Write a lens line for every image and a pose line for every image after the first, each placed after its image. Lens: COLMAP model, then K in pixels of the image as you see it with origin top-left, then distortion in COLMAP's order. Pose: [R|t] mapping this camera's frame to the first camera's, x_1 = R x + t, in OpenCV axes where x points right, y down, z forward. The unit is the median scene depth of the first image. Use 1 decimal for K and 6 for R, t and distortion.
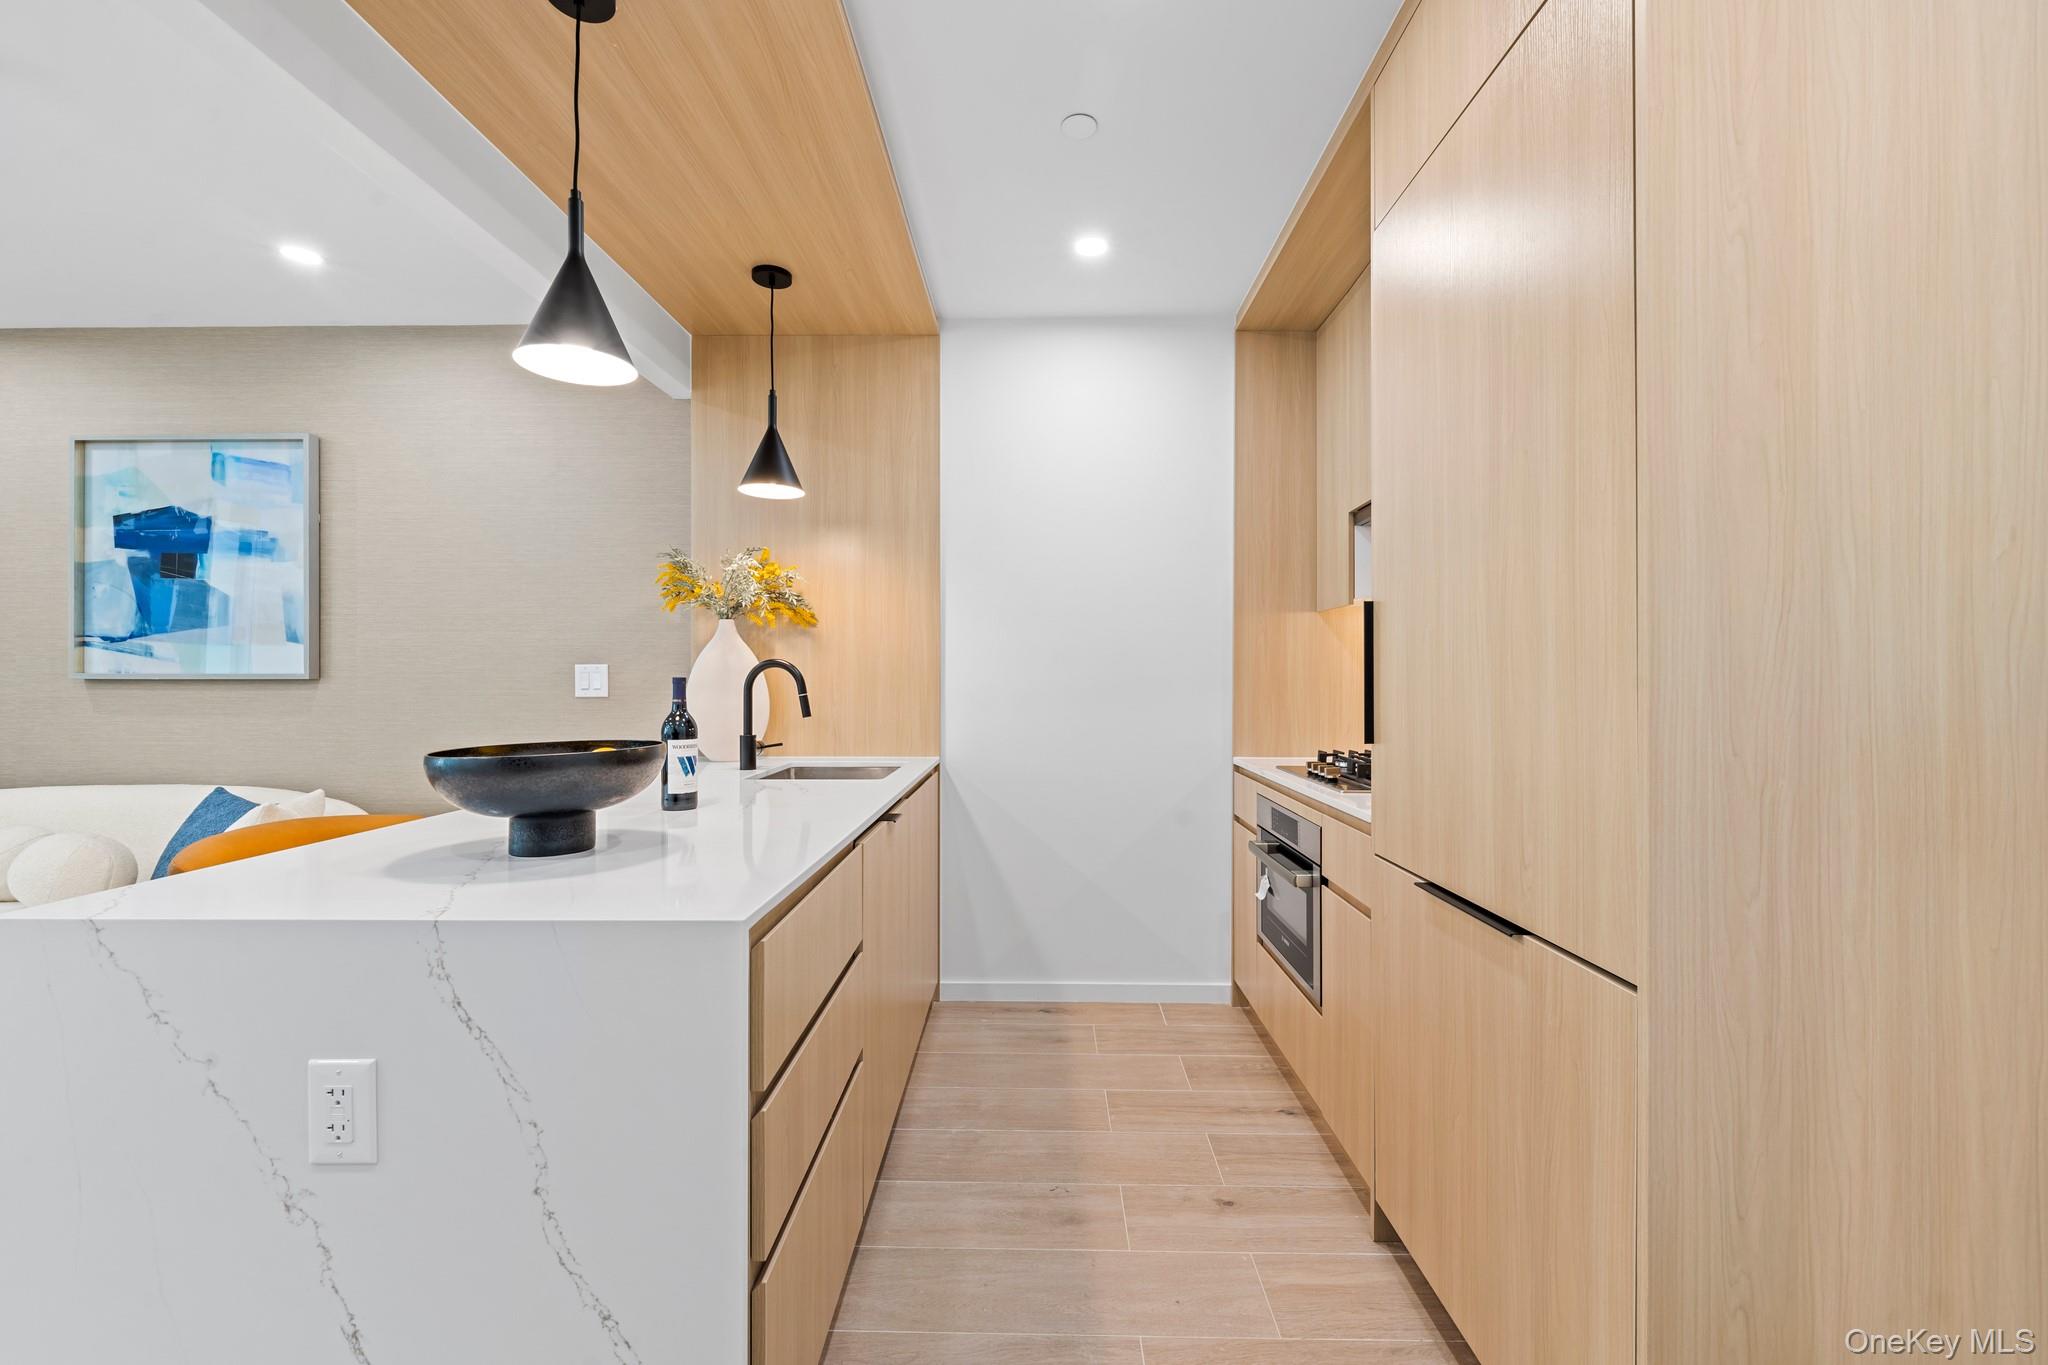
lens RADIAL K [[826.8, 0, 1029.8], [0, 826.8, 677.7], [0, 0, 1]] dist [0.001698, -0.001457]
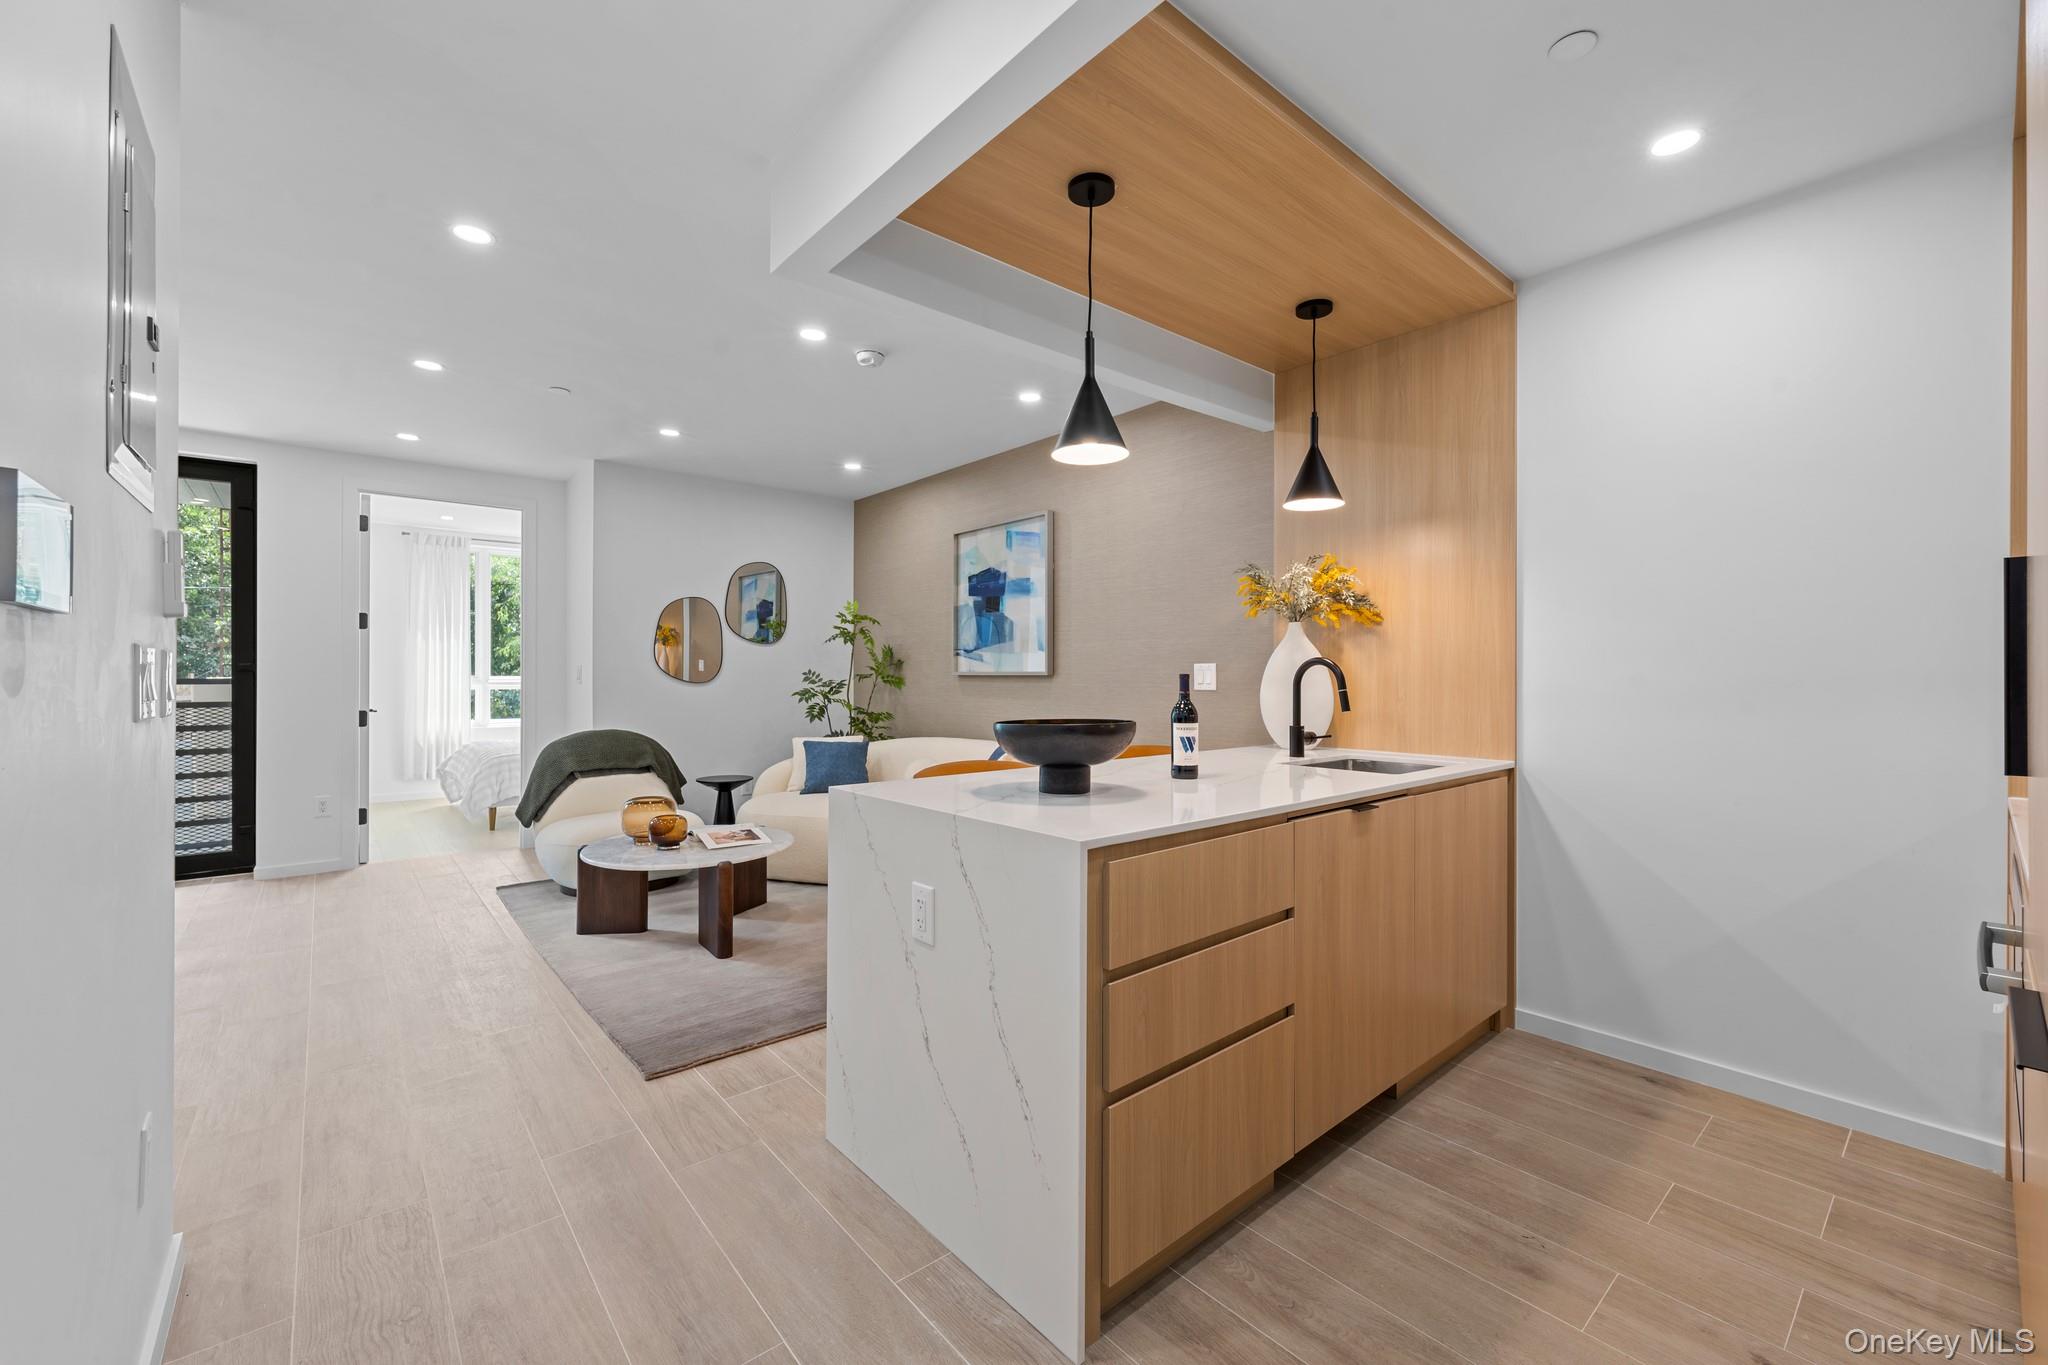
lens RADIAL K [[826.8, 0, 1026.8], [0, 826.8, 672.7], [0, 0, 1]] dist [0.001698, -0.001457]
pose [[0.662022, -0.001306, -0.749483, 0.230331], [-0.000900, 0.999996, -0.002538, 0.000750], [0.749484, 0.002355, 0.662019, -0.010052]]
